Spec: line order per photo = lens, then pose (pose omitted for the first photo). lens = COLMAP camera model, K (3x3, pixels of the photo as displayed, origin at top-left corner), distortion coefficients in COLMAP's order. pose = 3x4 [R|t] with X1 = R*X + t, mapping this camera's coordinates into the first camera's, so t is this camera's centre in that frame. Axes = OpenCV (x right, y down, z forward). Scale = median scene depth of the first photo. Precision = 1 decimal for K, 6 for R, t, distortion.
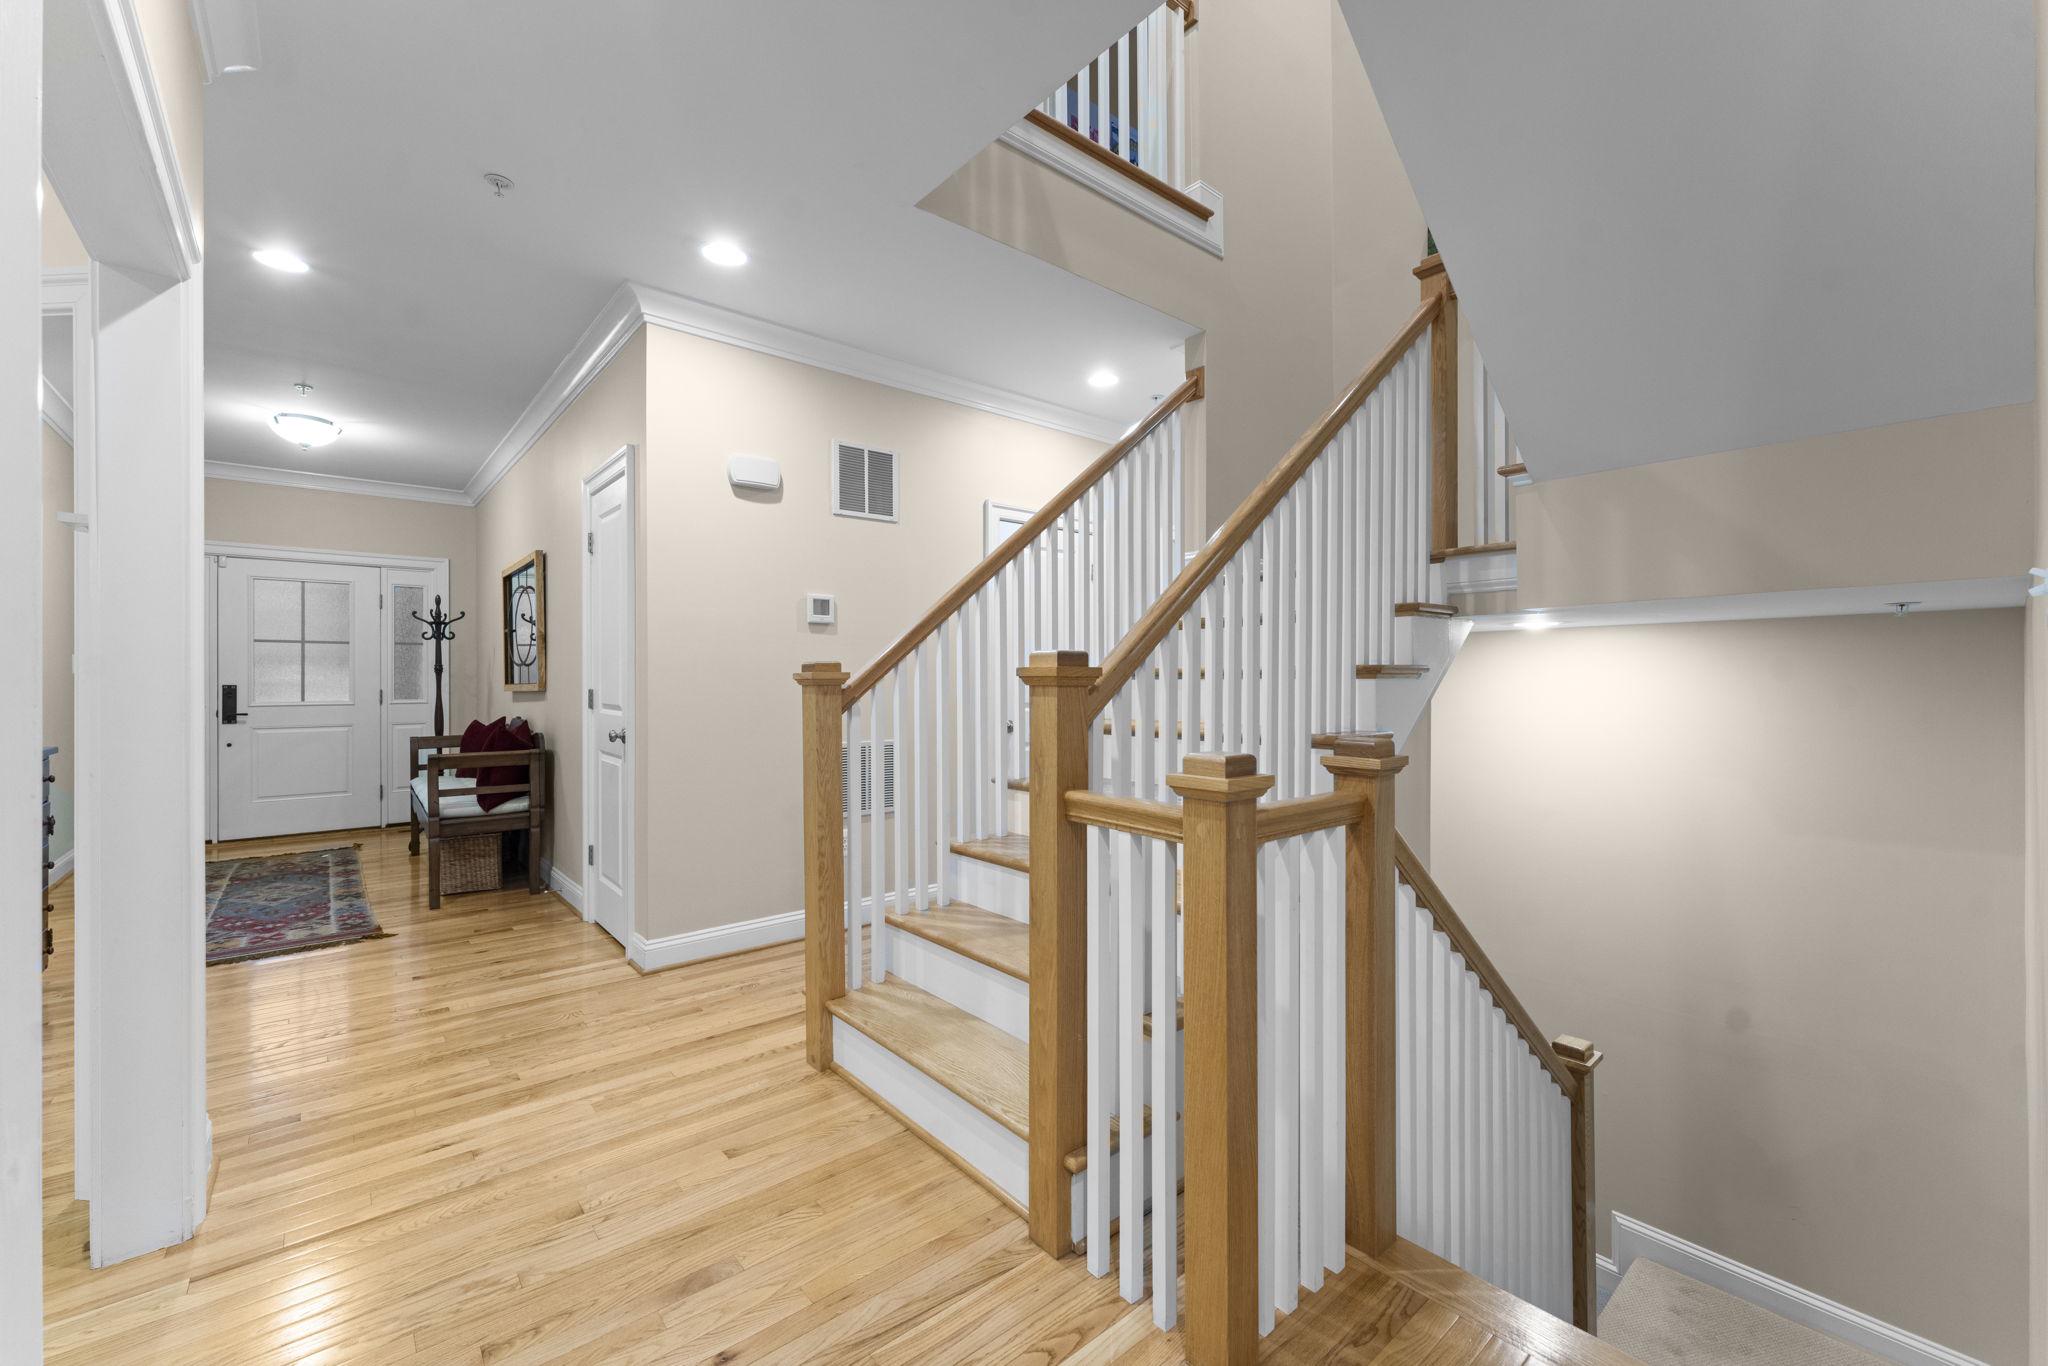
lens RADIAL K [[834.8, 0, 1034.0], [0, 834.8, 676.5], [0, 0, 1]] dist [0.003776, -0.000004]
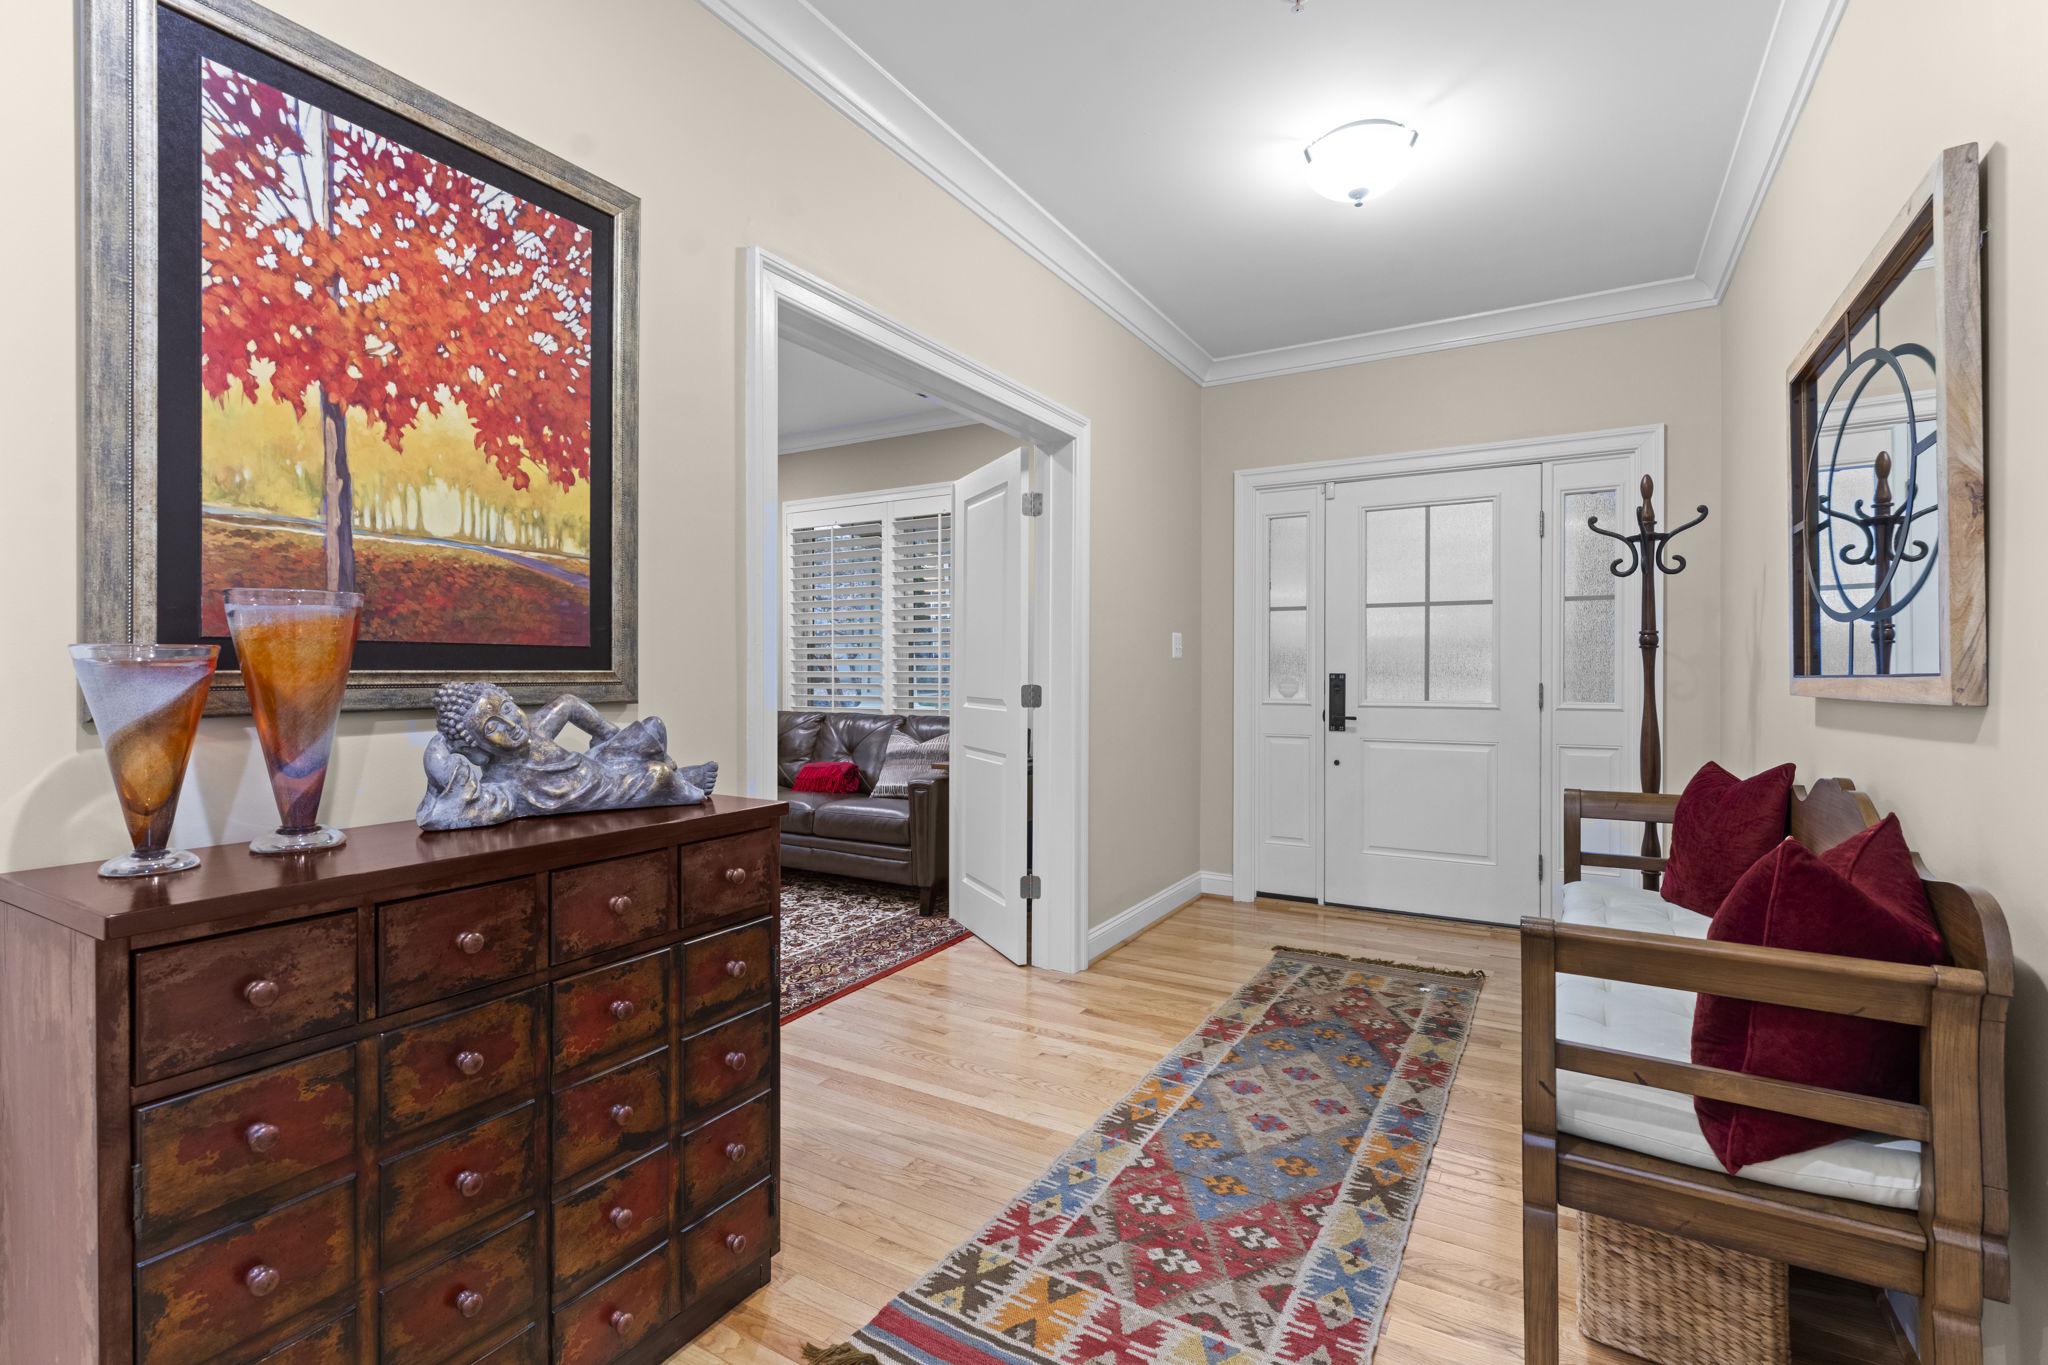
lens RADIAL K [[914.1, 0, 1030.2], [0, 914.1, 672.7], [0, 0, 1]] dist [-0.000274, -0.000179]
pose [[0.320003, 0.006622, -0.947393, -0.362221], [-0.002773, 0.999978, 0.006053, 0.006157], [0.947412, 0.000690, 0.320015, 0.557241]]
